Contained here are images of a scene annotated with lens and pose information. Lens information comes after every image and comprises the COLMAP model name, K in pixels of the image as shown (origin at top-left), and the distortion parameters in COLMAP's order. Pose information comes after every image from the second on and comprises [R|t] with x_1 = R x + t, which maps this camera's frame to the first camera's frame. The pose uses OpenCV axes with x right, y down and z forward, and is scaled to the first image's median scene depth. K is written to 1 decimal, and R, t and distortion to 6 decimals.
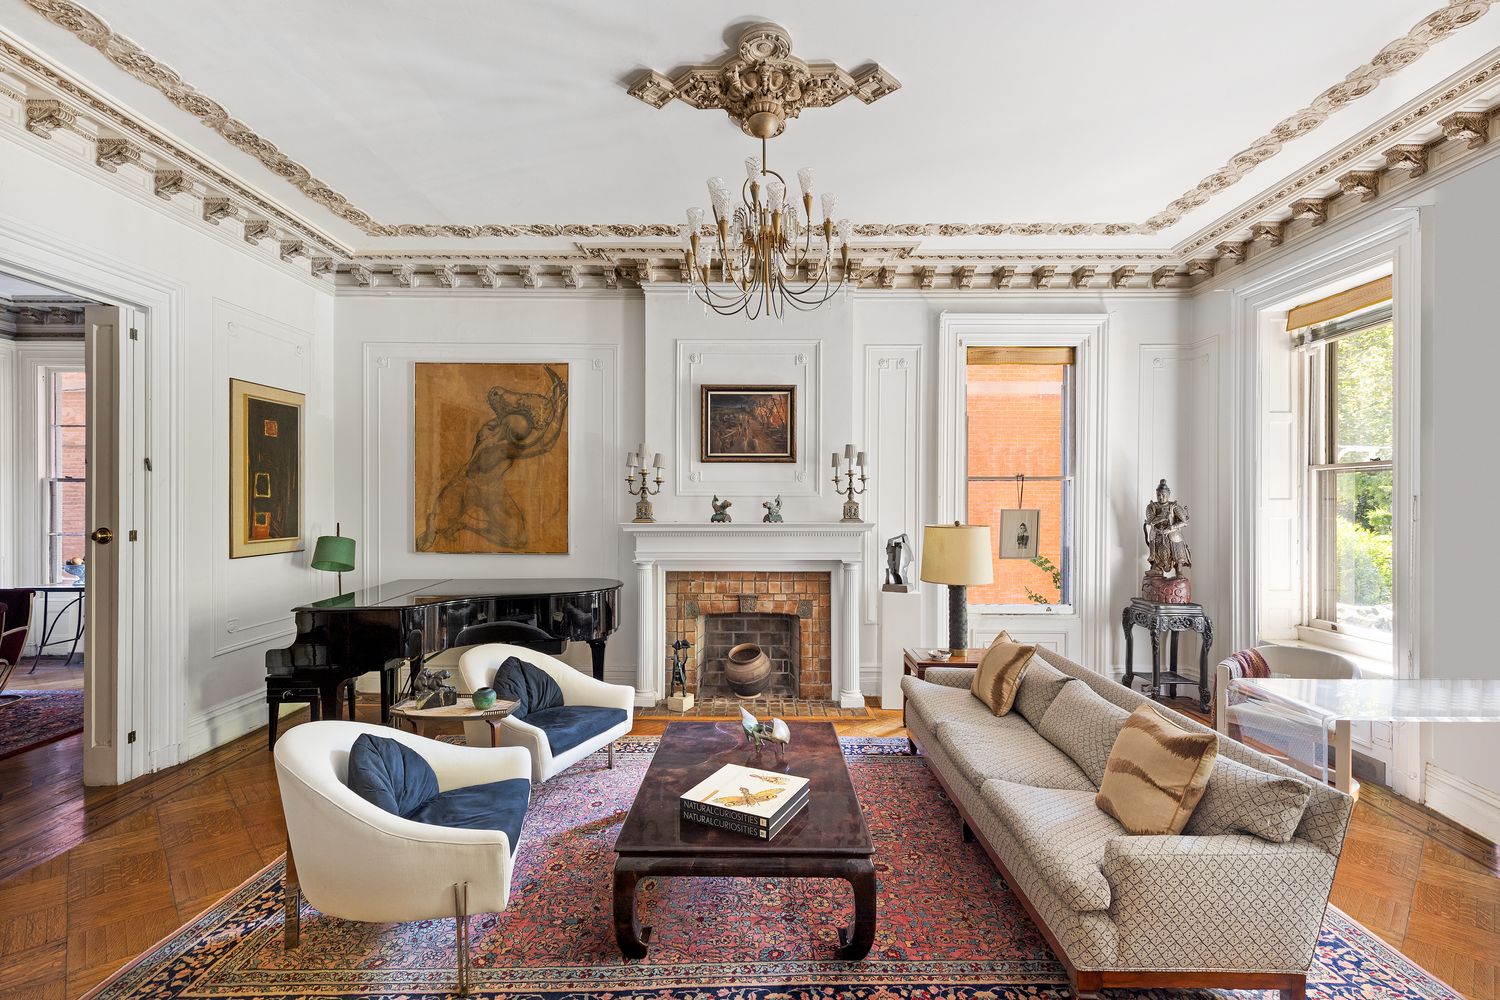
lens RADIAL K [[668.7, 0, 751.7], [0, 668.7, 505.0], [0, 0, 1]] dist [0.001632, -0.000080]
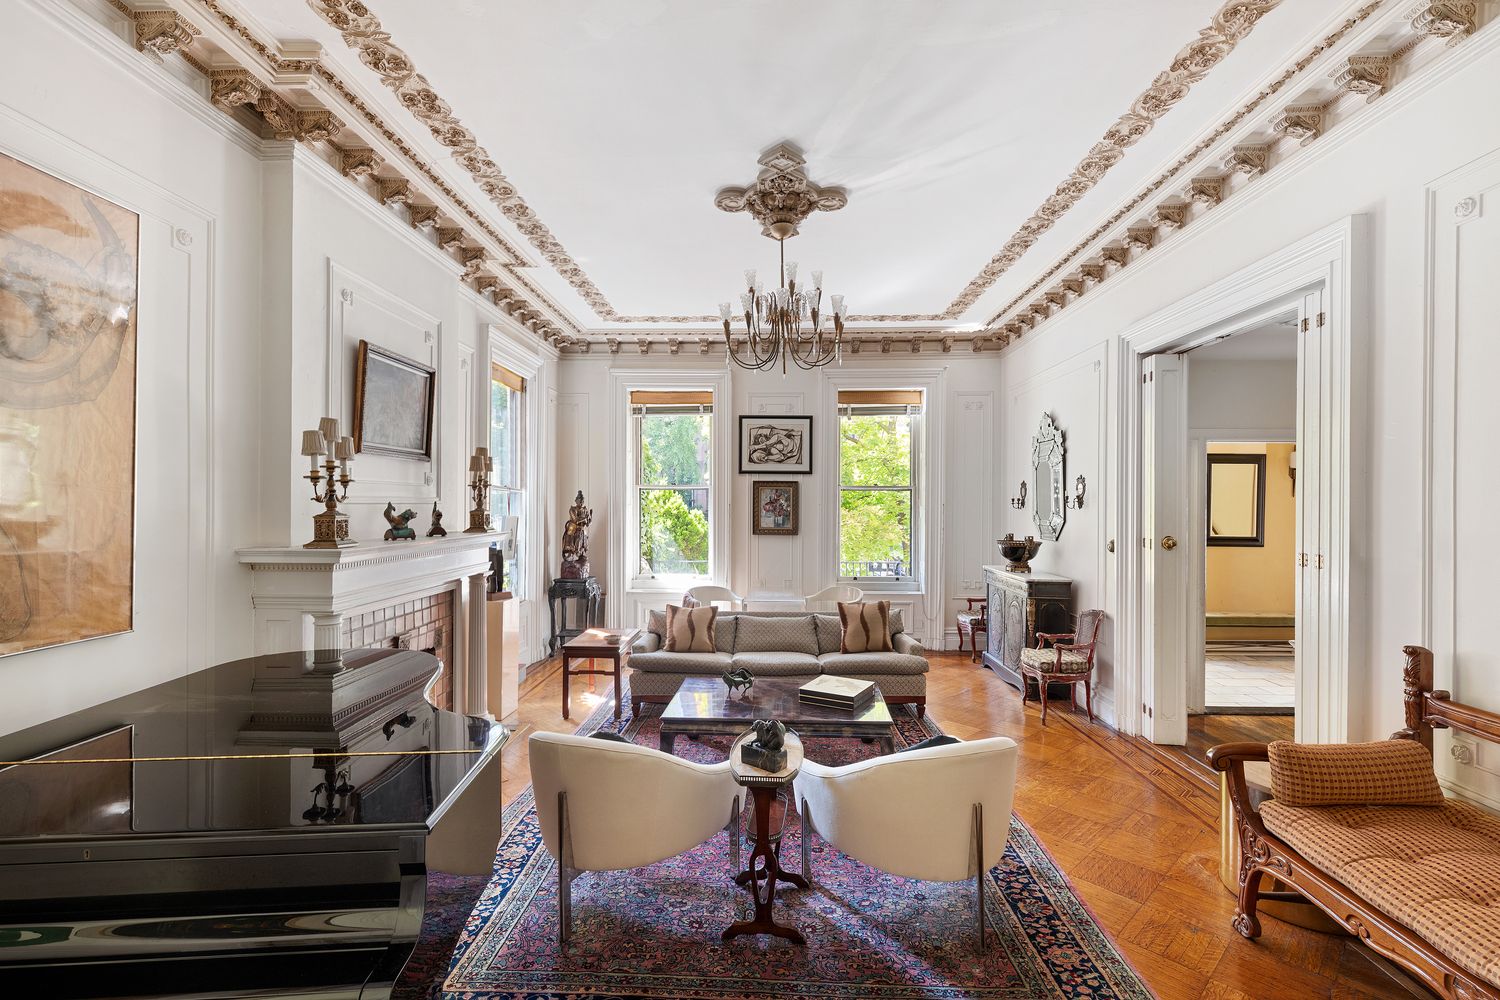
lens RADIAL K [[668.7, 0, 751.7], [0, 668.7, 505.0], [0, 0, 1]] dist [0.001632, -0.000080]
pose [[0.022167, -0.005897, 0.999737, -0.778390], [-0.002568, 0.999979, 0.005955, -0.017562], [-0.999751, -0.002699, 0.022151, 0.607876]]
